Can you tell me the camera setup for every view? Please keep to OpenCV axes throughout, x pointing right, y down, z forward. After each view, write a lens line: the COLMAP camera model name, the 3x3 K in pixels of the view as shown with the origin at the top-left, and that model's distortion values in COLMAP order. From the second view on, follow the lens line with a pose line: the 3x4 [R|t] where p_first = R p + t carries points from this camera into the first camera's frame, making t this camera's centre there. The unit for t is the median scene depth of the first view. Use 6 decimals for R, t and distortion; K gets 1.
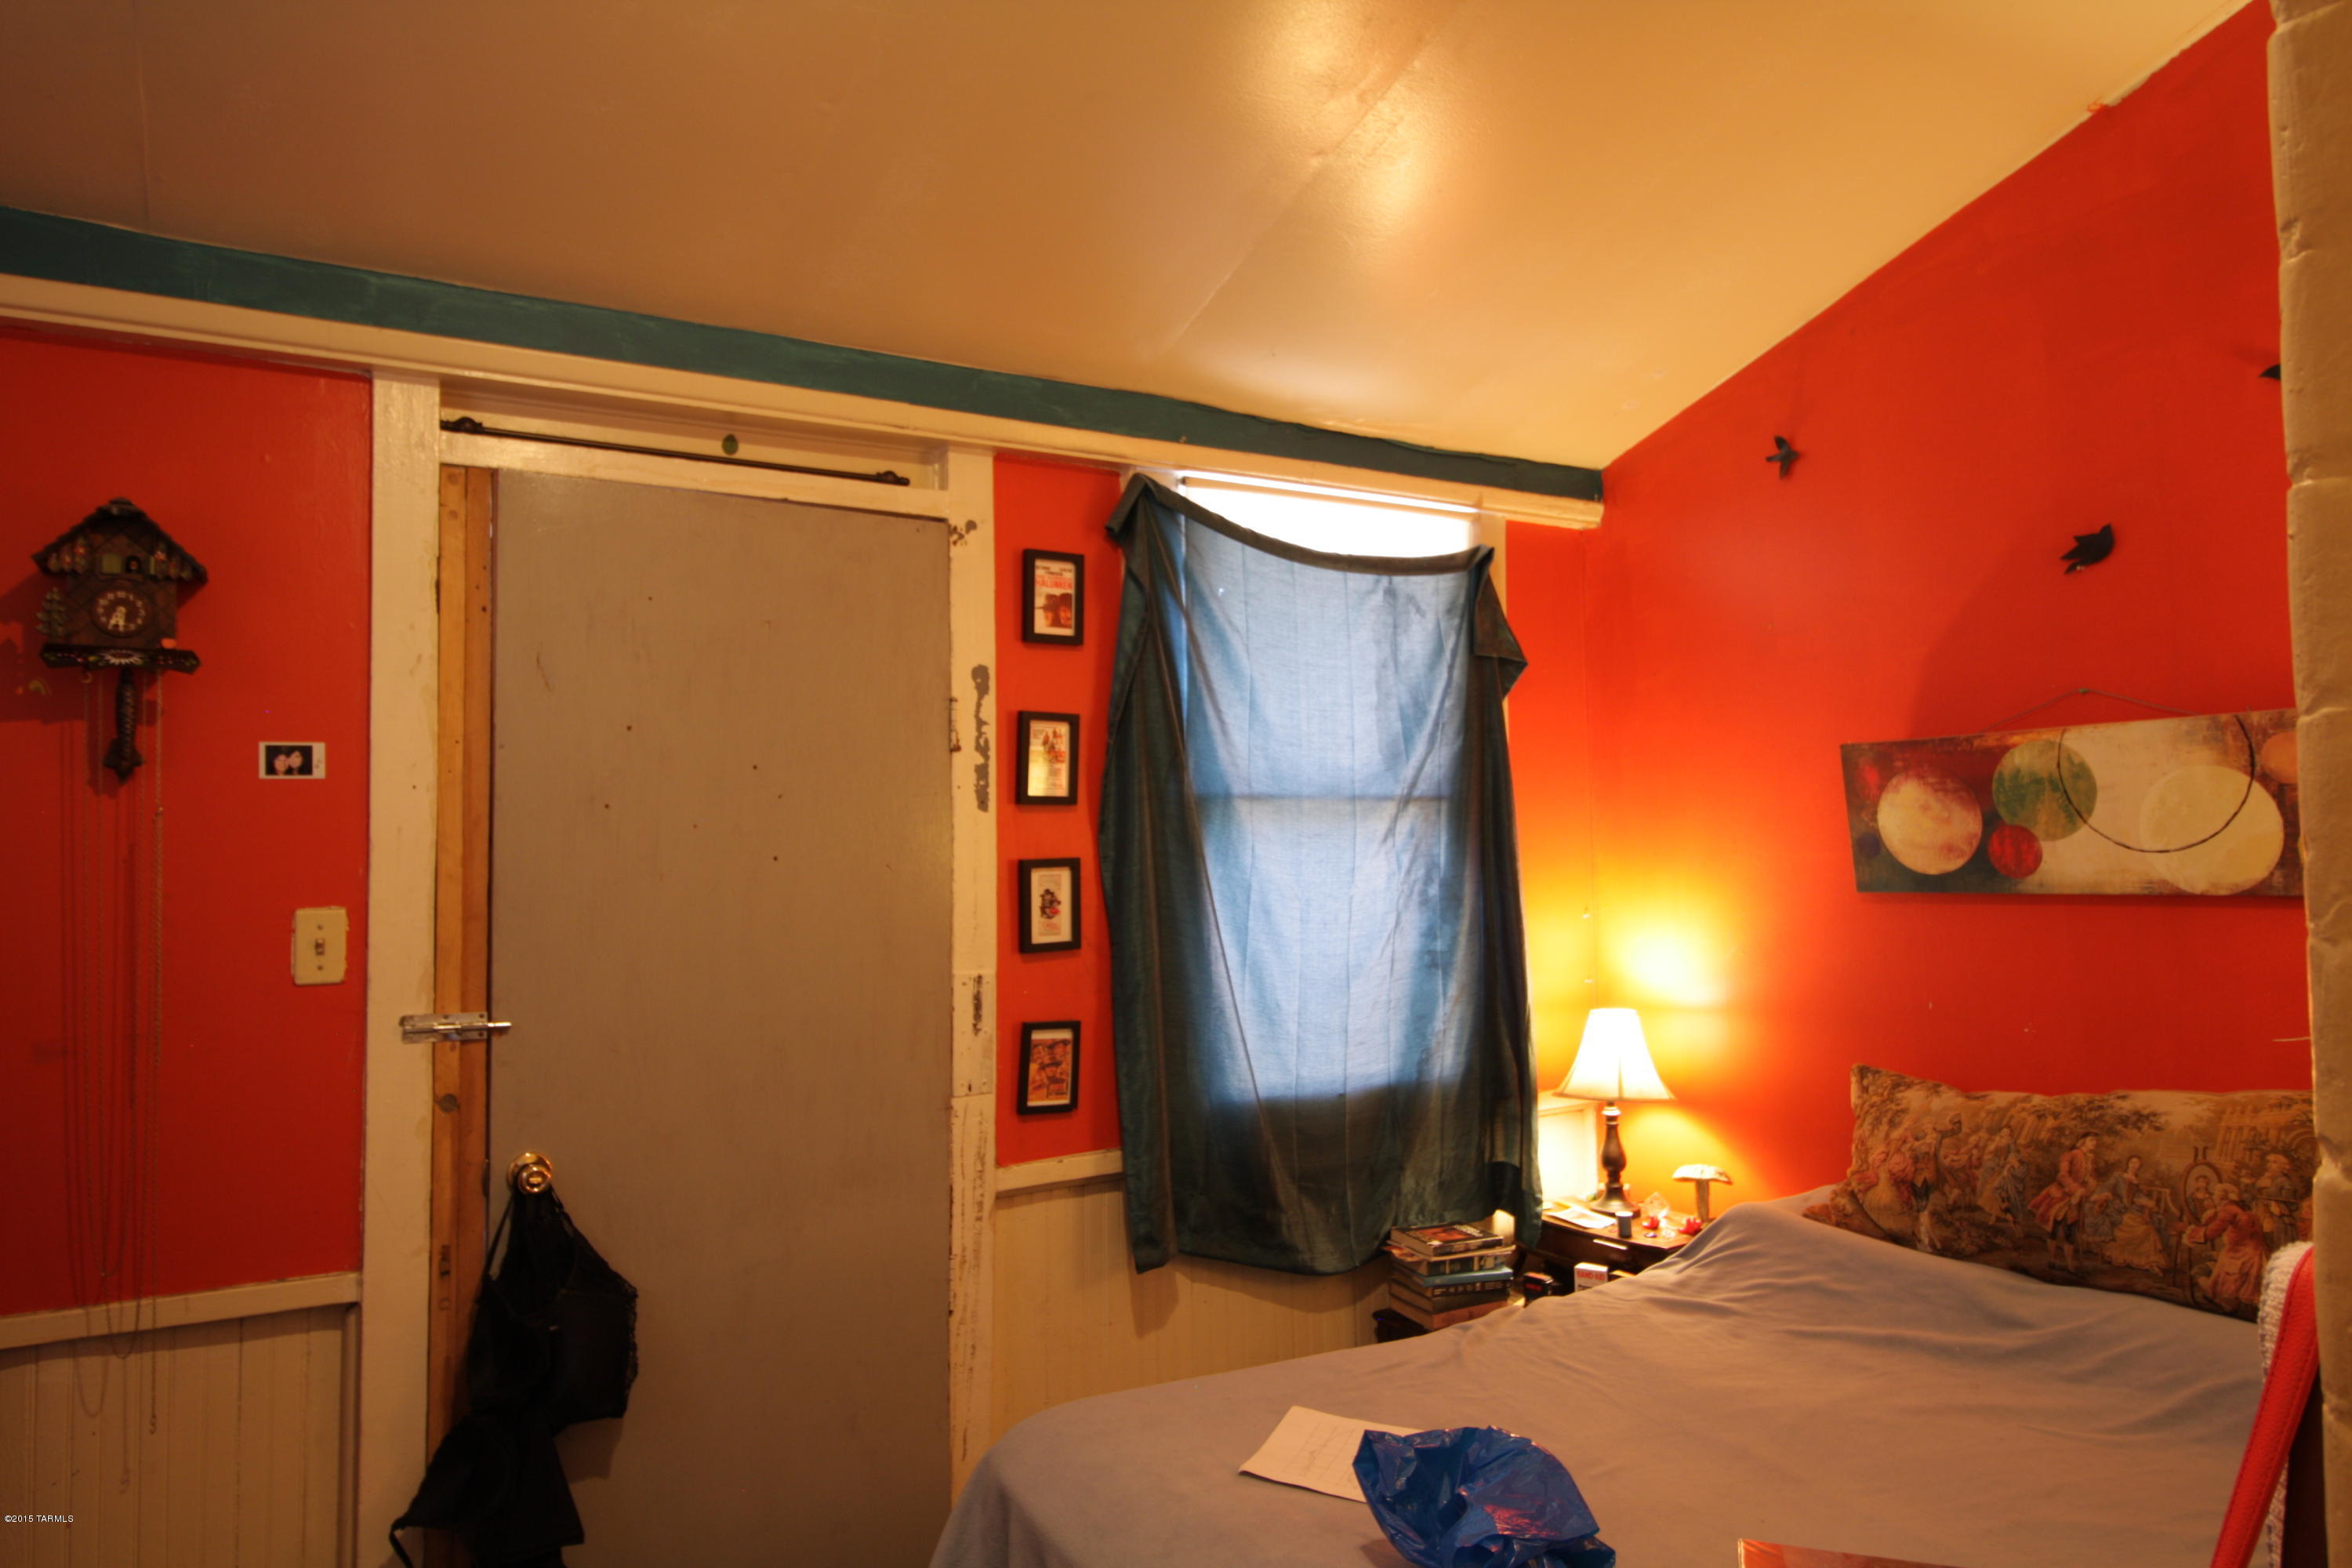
lens RADIAL K [[1527.5, 0, 1176.0], [0, 1527.5, 784.0], [0, 0, 1]] dist [0.004238, 0.000102]
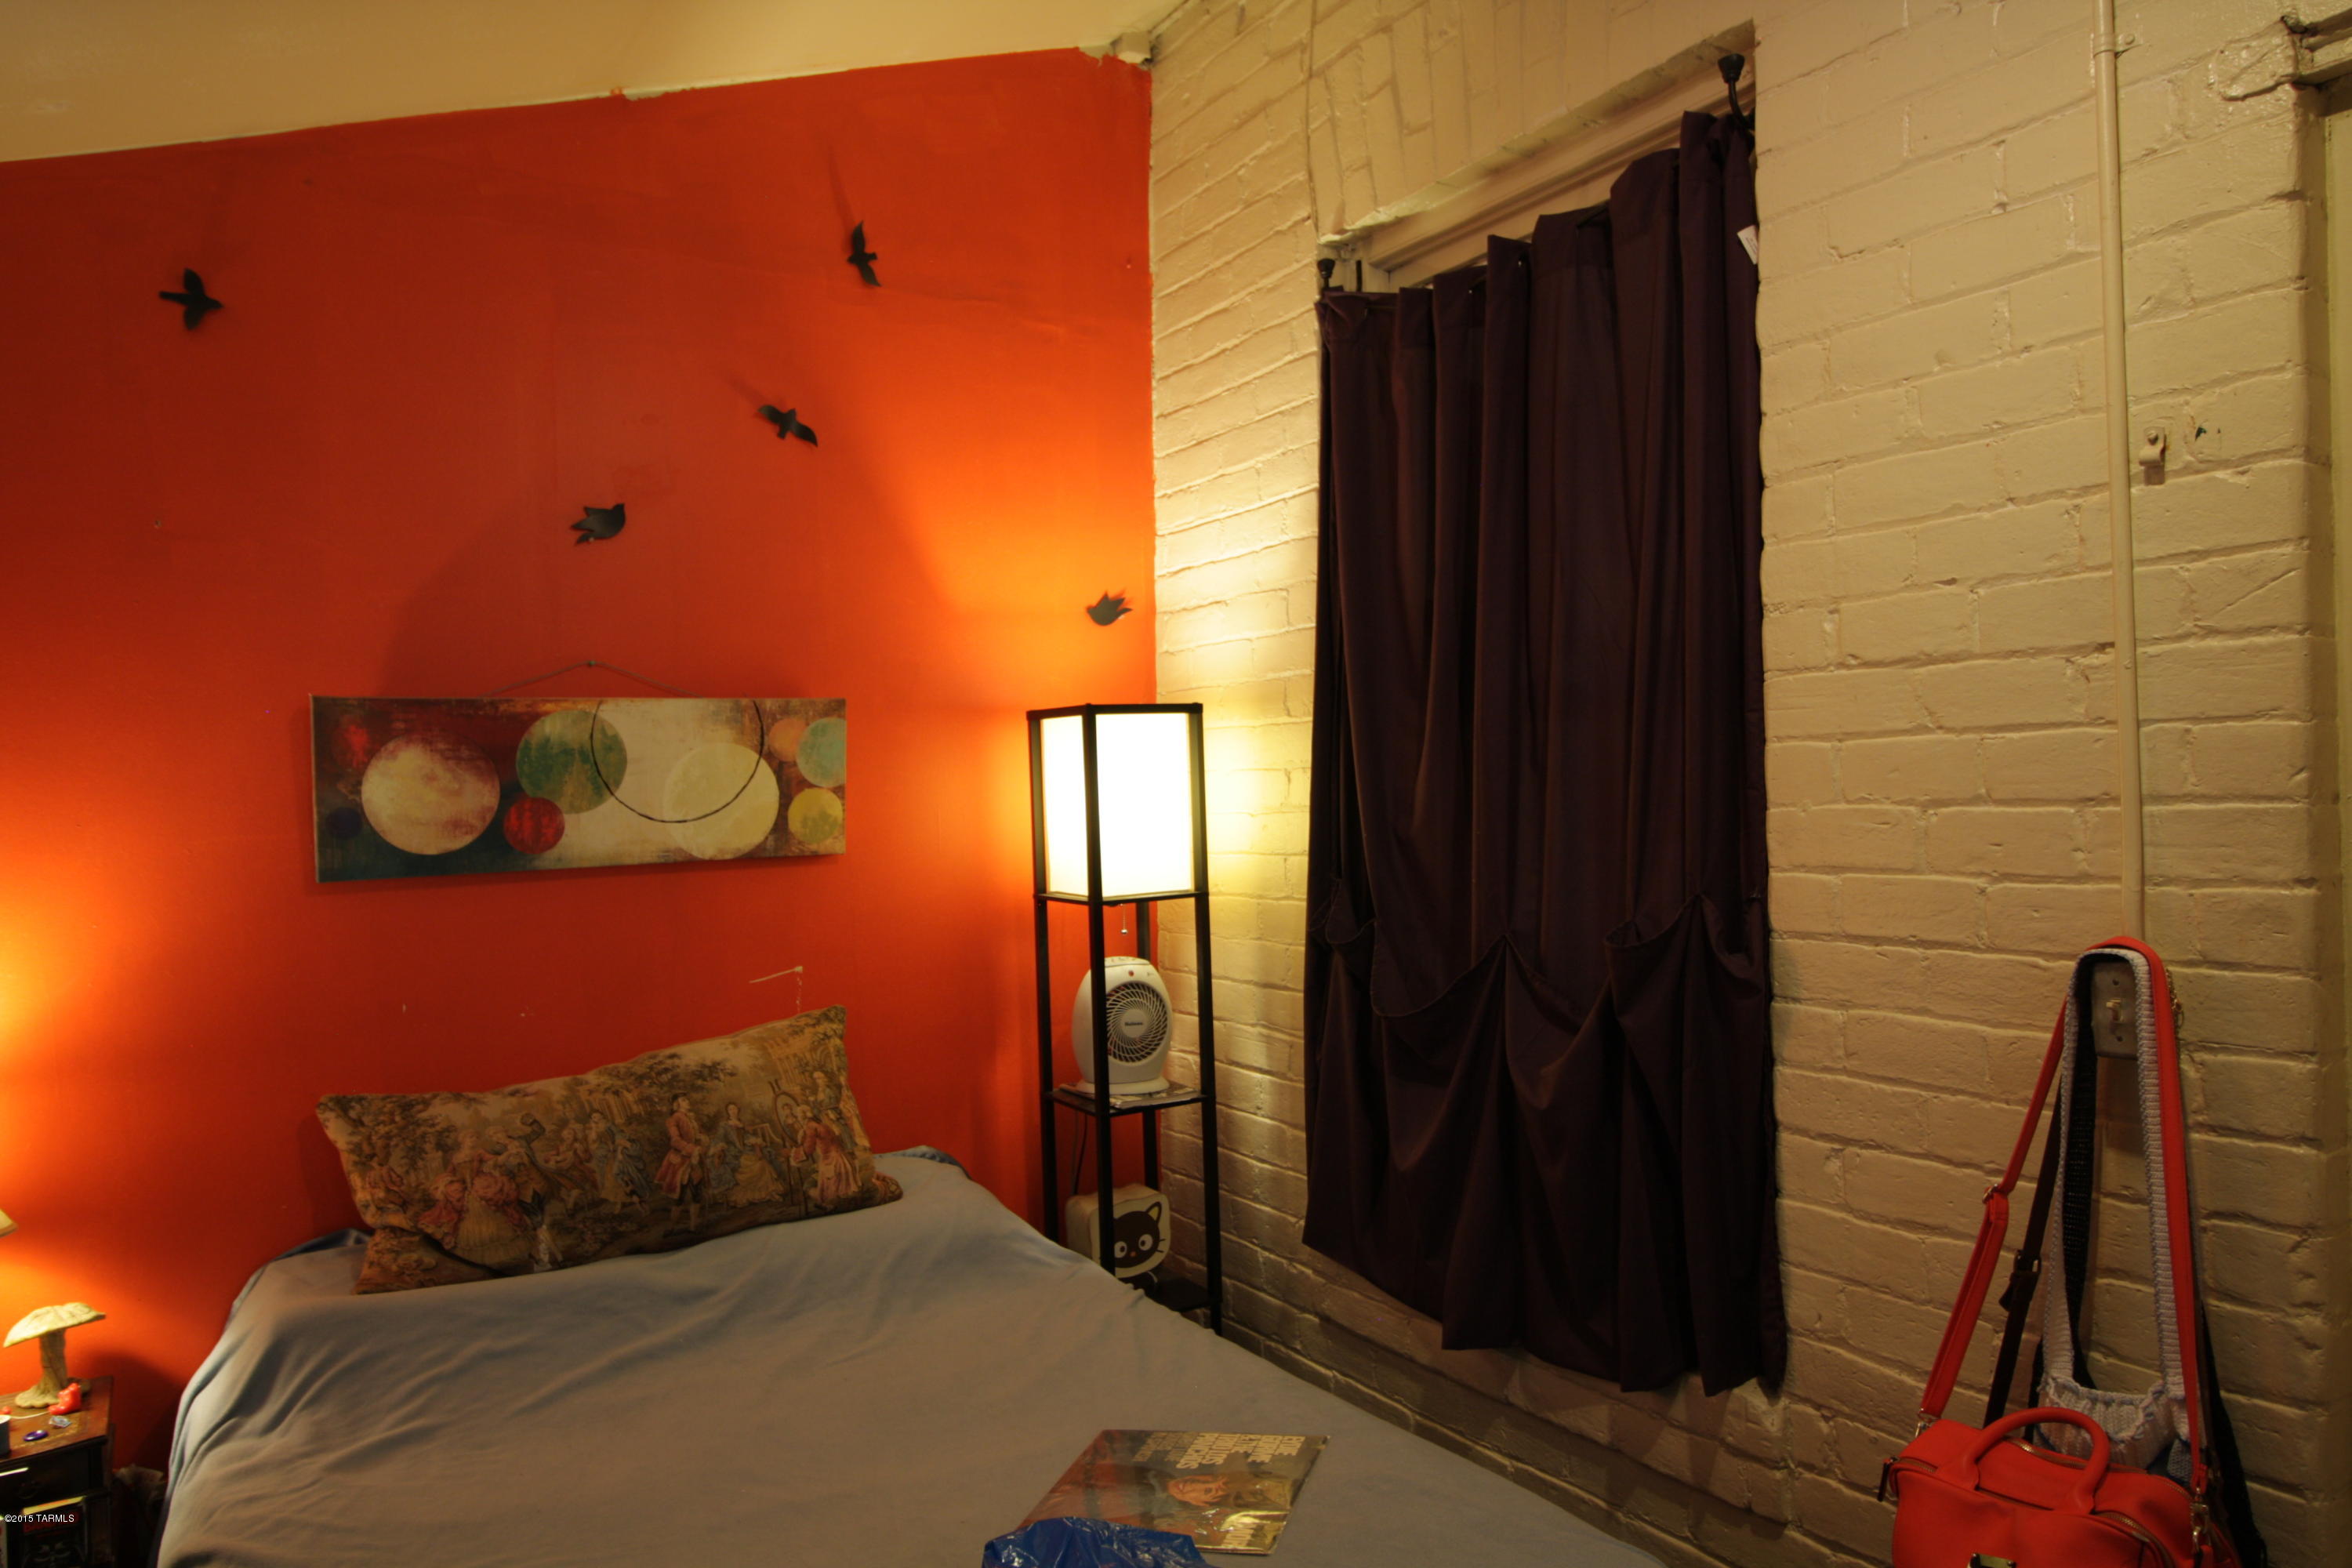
lens RADIAL K [[1527.5, 0, 1176.0], [0, 1527.5, 784.0], [0, 0, 1]] dist [0.004238, 0.000102]
pose [[-0.015042, 0.020091, 0.999685, -0.421795], [-0.014514, 0.999688, -0.020309, 0.033711], [-0.999782, -0.014815, -0.014746, 0.654860]]
